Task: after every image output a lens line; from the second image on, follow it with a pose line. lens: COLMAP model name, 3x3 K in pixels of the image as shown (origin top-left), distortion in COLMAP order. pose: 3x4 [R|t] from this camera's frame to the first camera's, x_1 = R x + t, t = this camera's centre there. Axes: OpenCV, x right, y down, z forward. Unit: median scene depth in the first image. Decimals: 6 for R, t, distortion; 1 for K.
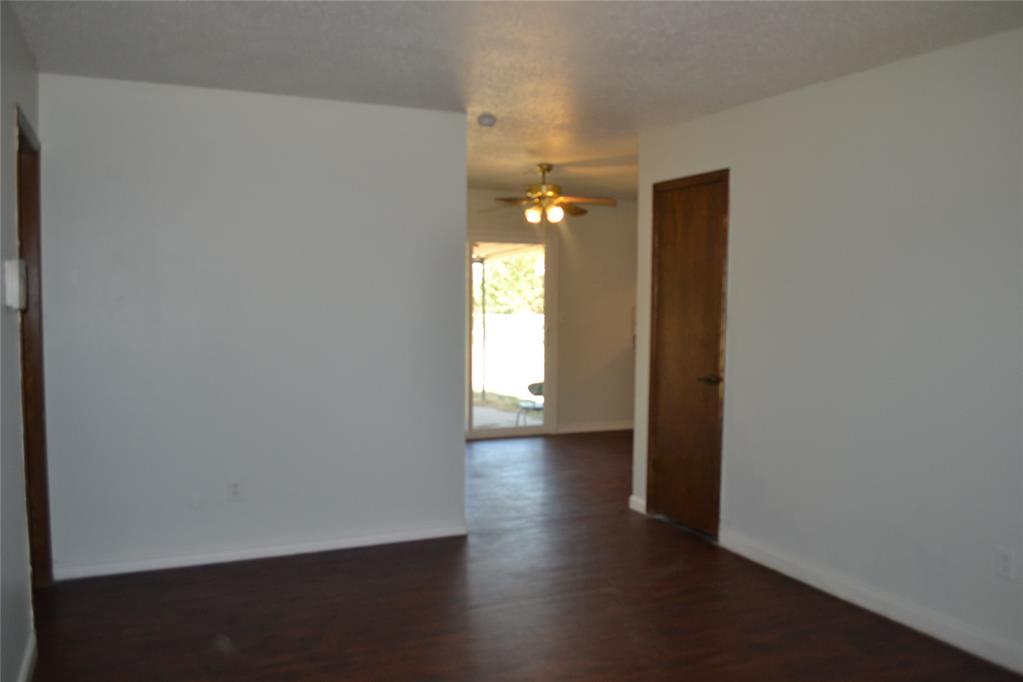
lens RADIAL K [[823.4, 0, 513.3], [0, 823.4, 349.3], [0, 0, 1]] dist [-0.086487, 0.010702]
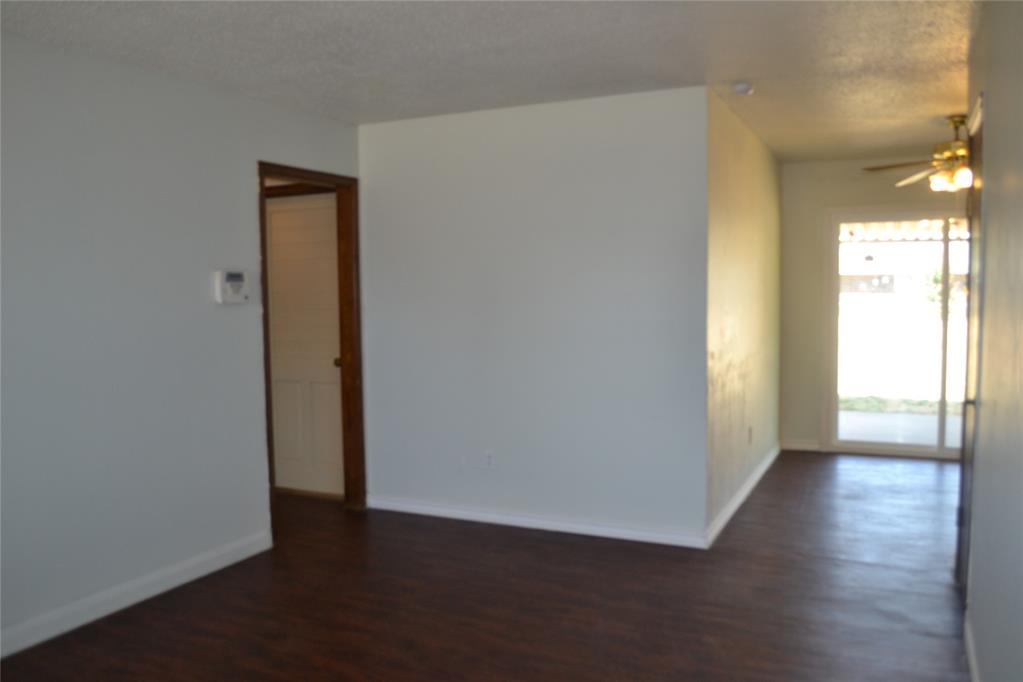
lens RADIAL K [[823.4, 0, 513.3], [0, 823.4, 349.3], [0, 0, 1]] dist [-0.086487, 0.010702]
pose [[0.630855, 0.034257, -0.775144, 0.370036], [-0.029561, 0.999361, 0.020107, -0.004694], [0.775337, 0.010230, 0.631464, 0.191964]]
